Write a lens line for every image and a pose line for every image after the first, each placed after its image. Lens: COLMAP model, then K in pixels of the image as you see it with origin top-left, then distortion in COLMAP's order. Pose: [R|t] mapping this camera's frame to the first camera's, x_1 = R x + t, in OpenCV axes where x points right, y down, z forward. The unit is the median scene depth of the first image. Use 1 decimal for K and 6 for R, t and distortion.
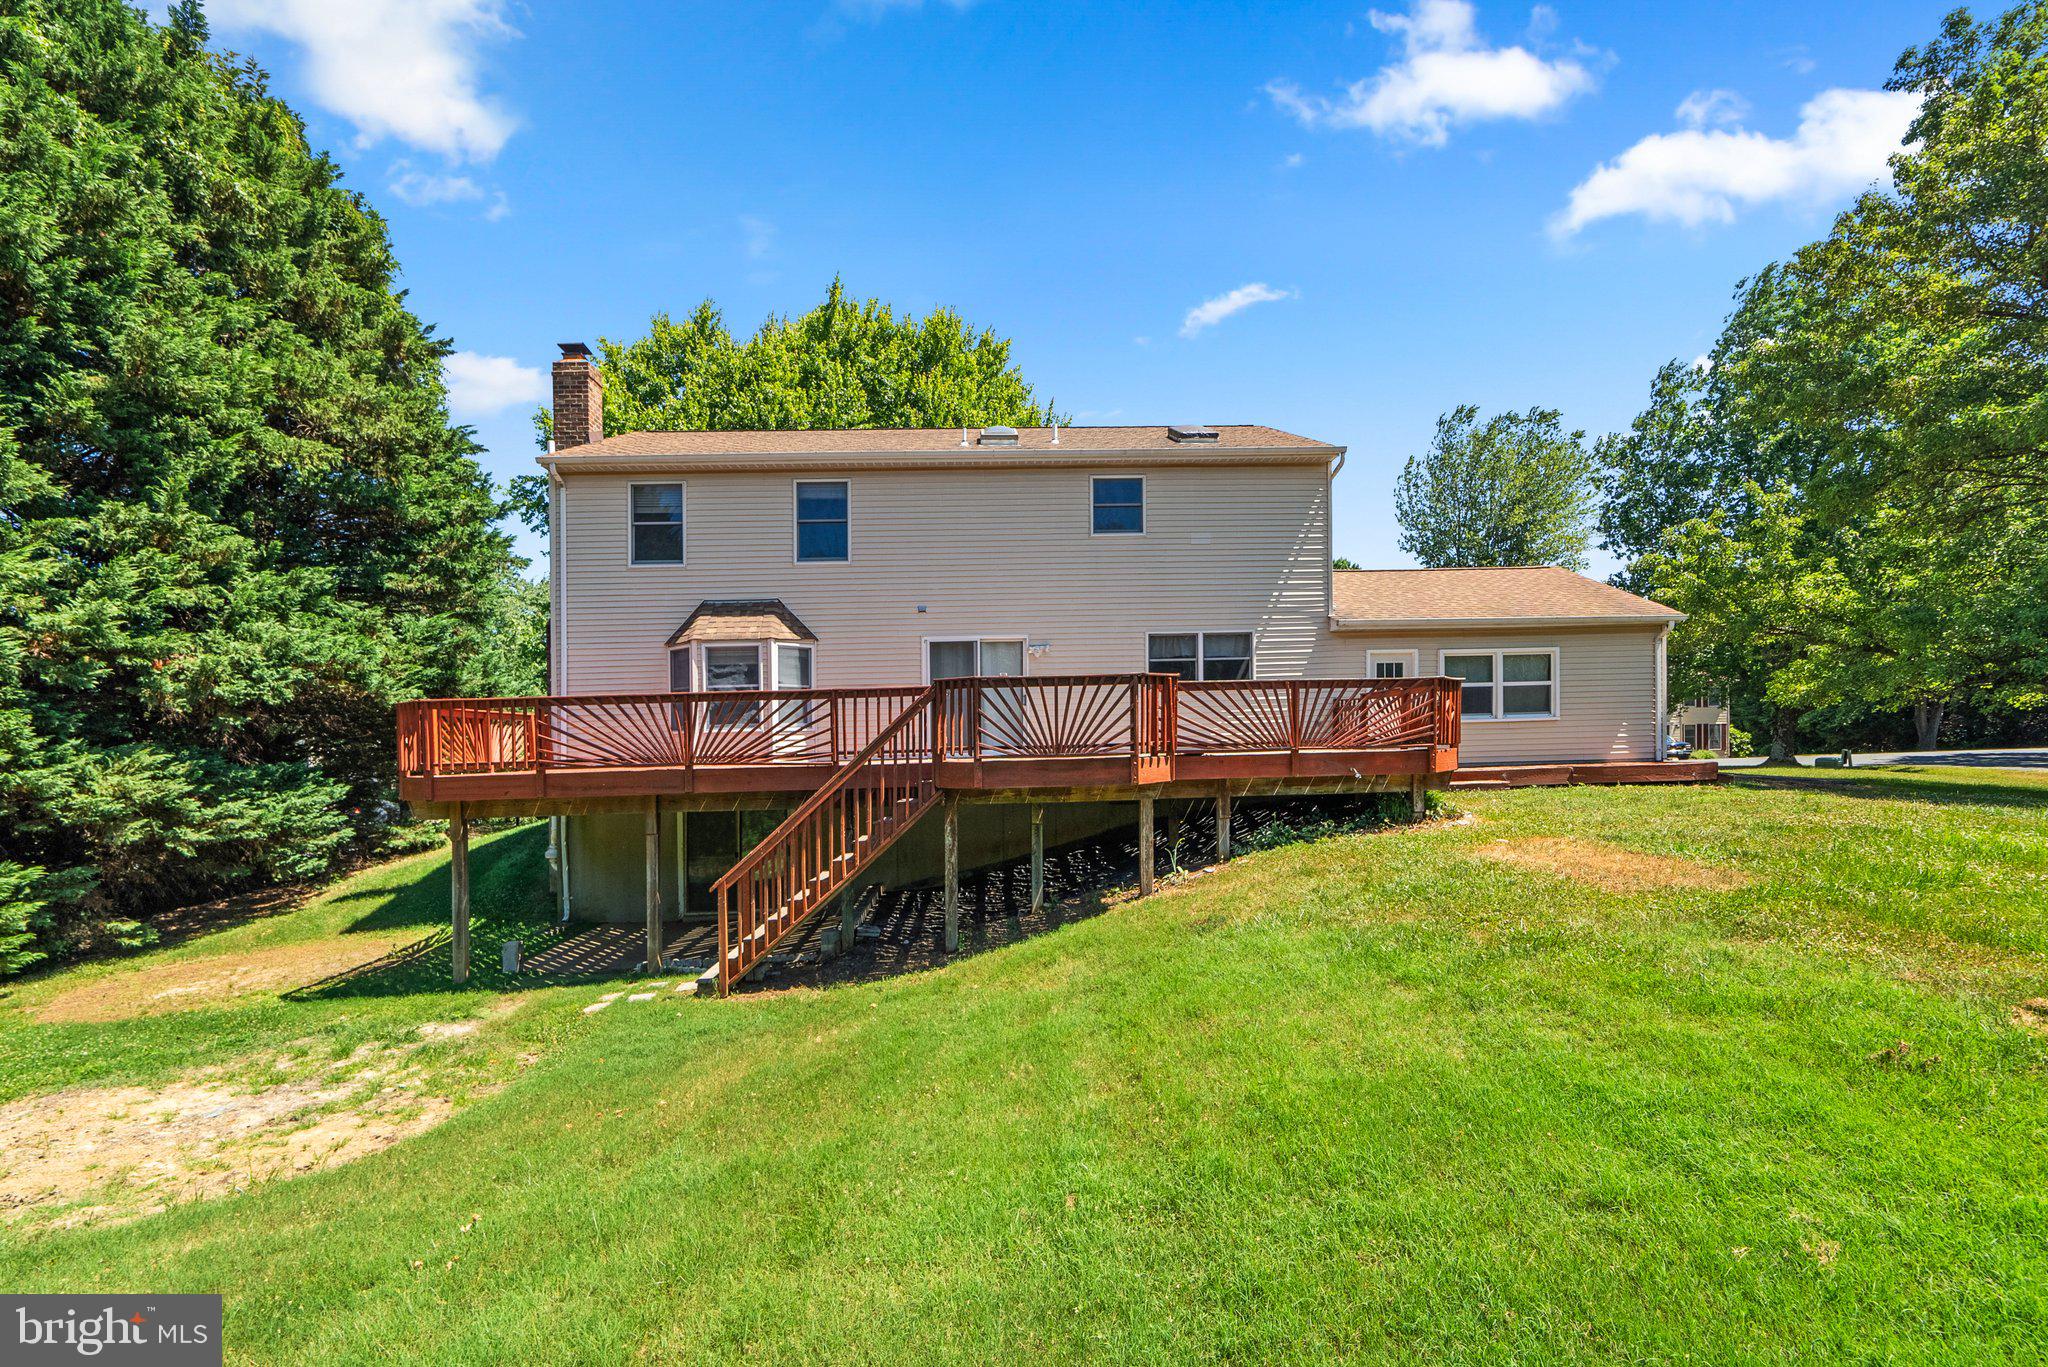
lens RADIAL K [[930.4, 0, 1024.0], [0, 930.4, 683.5], [0, 0, 1]] dist [0.002186, -0.000118]
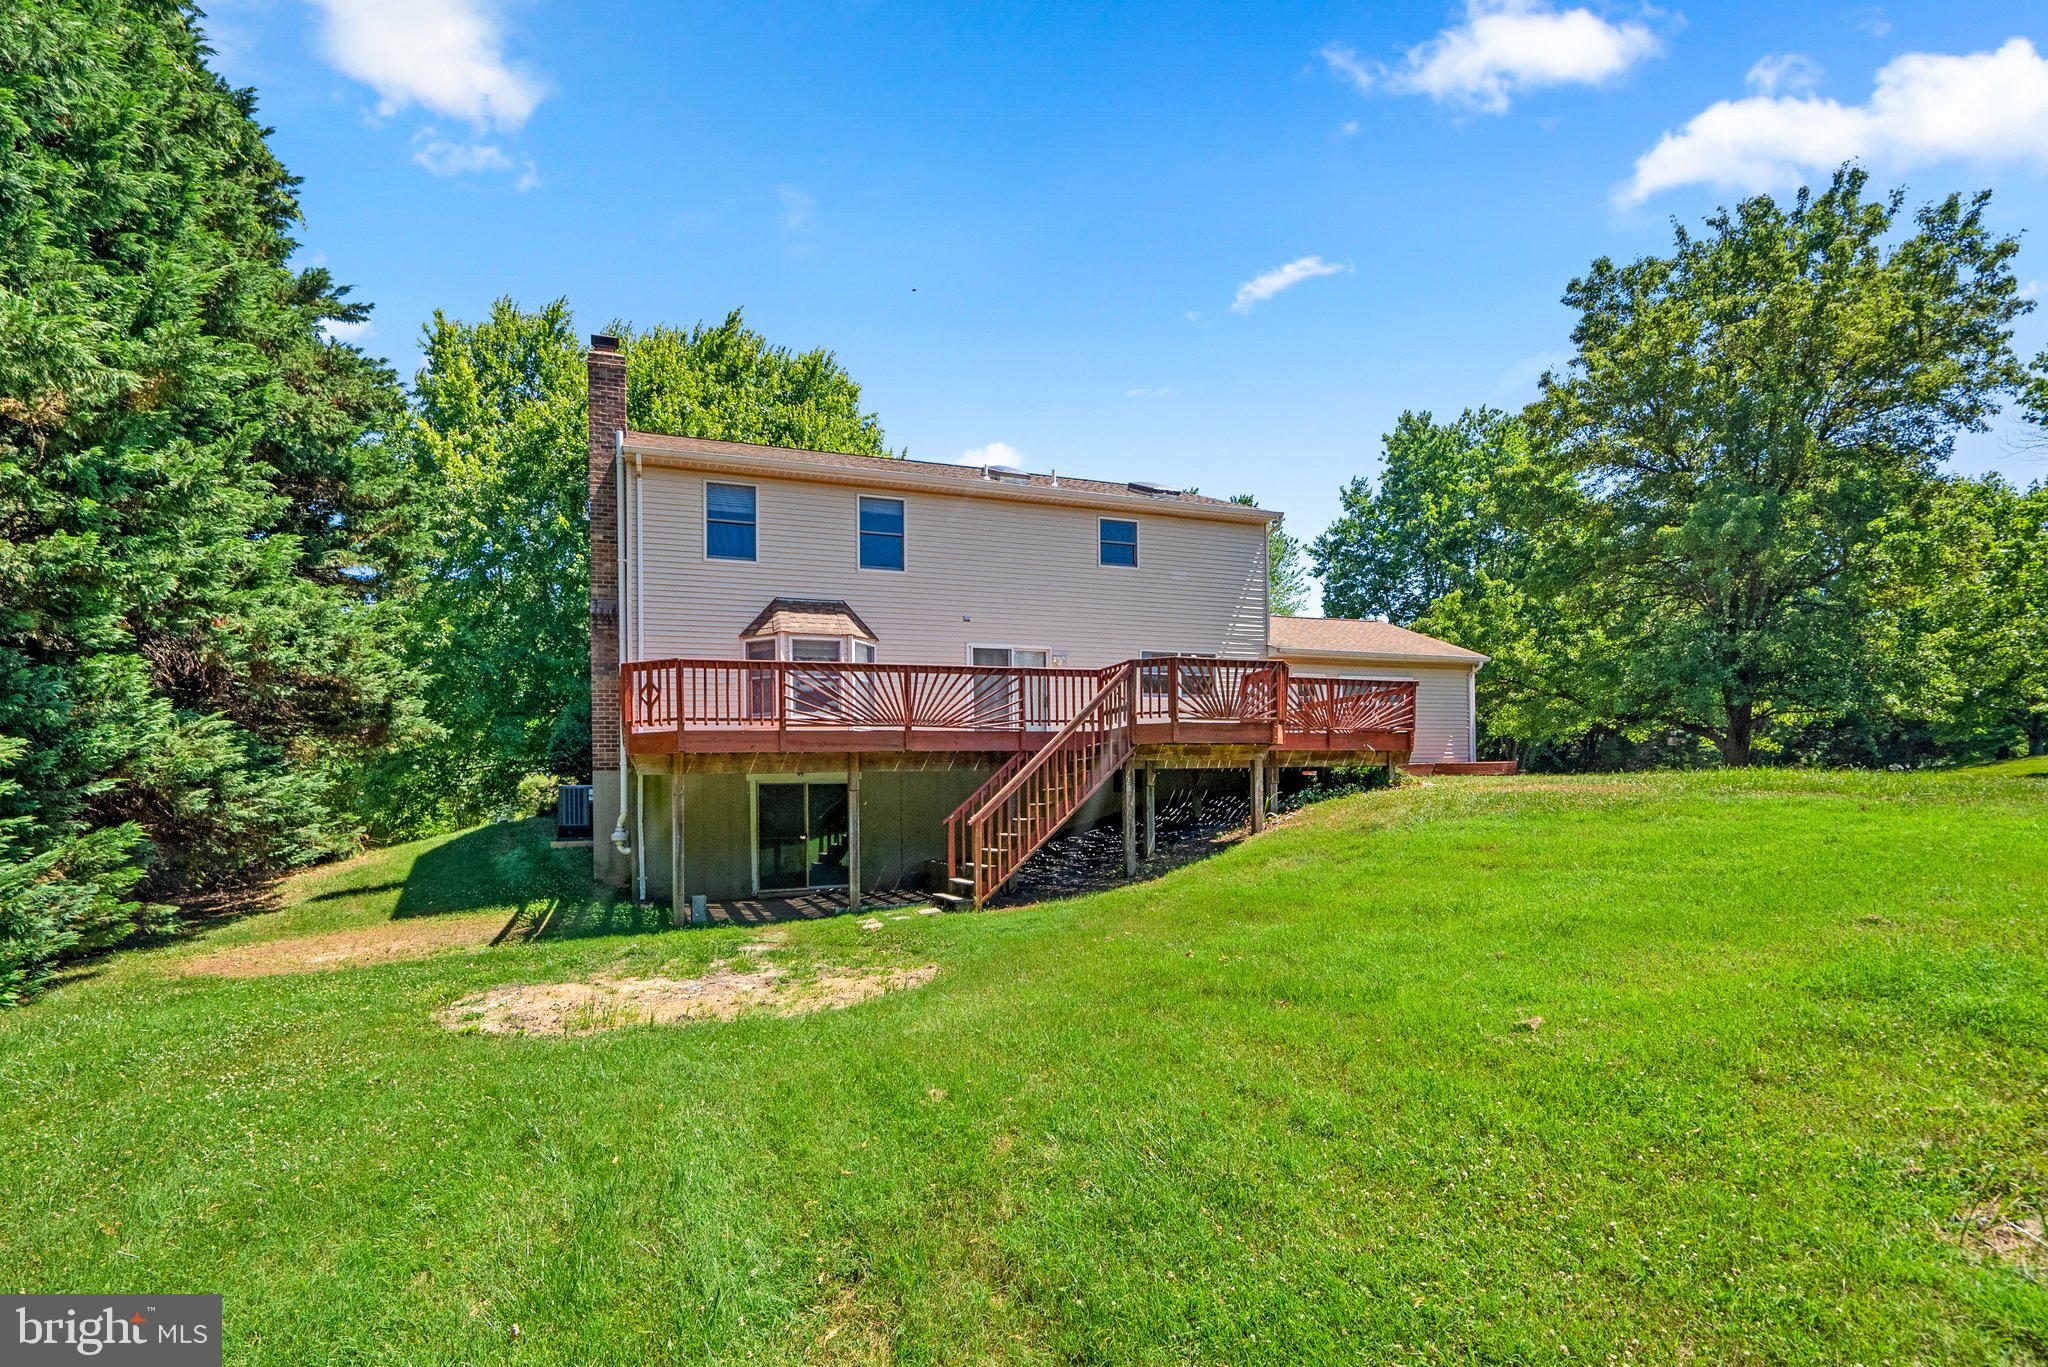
lens RADIAL K [[952.7, 0, 1025.7], [0, 952.7, 699.9], [0, 0, 1]] dist [-0.001177, 0.000923]
pose [[0.946303, 0.034367, 0.321448, -0.412068], [-0.019955, 0.998647, -0.048024, 0.074046], [-0.322664, 0.039031, 0.945709, -0.118481]]
